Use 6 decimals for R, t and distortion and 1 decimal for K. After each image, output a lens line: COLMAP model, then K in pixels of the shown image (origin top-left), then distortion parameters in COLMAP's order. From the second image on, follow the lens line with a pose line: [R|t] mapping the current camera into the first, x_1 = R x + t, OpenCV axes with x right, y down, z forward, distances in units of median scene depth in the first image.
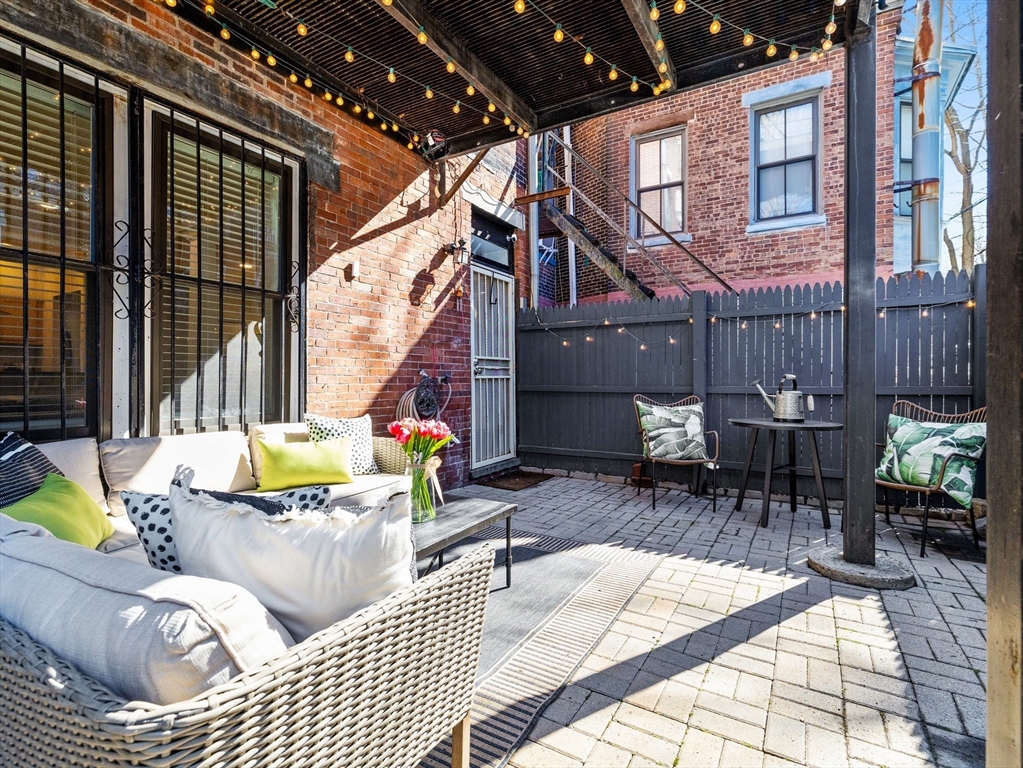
lens RADIAL K [[490.9, 0, 511.5], [0, 490.9, 384.0], [0, 0, 1]] dist [-0.000464, -0.000185]
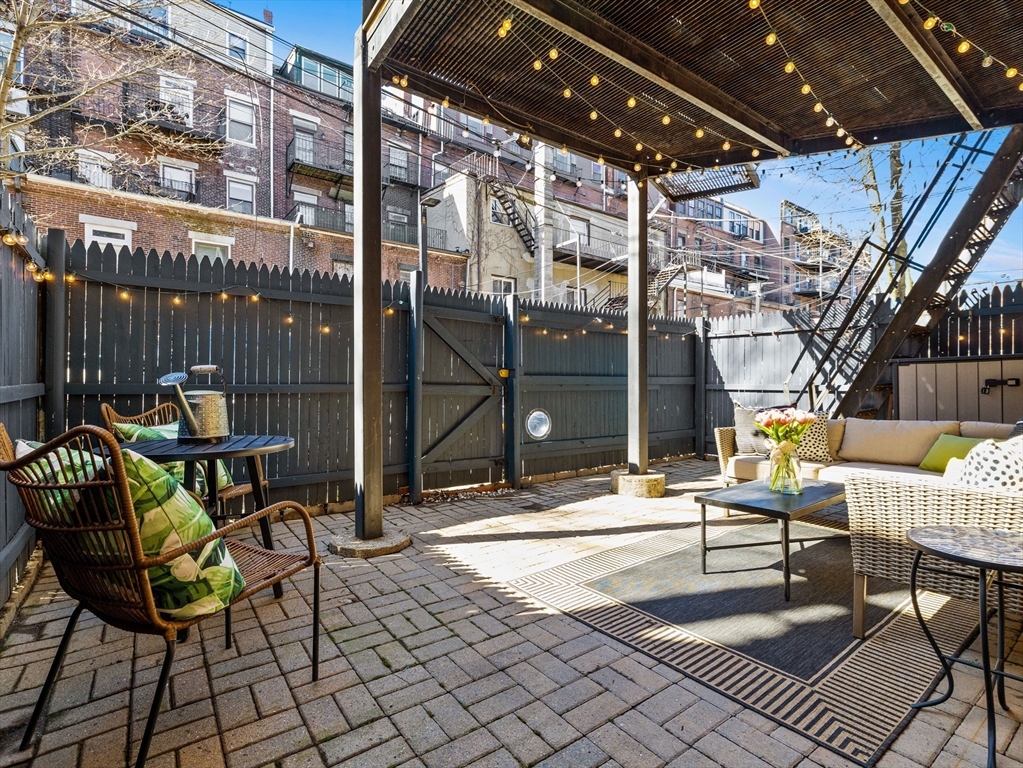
lens RADIAL K [[490.9, 0, 511.5], [0, 490.9, 384.0], [0, 0, 1]] dist [-0.000464, -0.000185]
pose [[-0.919991, 0.010892, 0.391787, -0.042368], [0.013169, 0.999908, 0.003125, 0.005187], [-0.391717, 0.008034, -0.920051, 1.829999]]
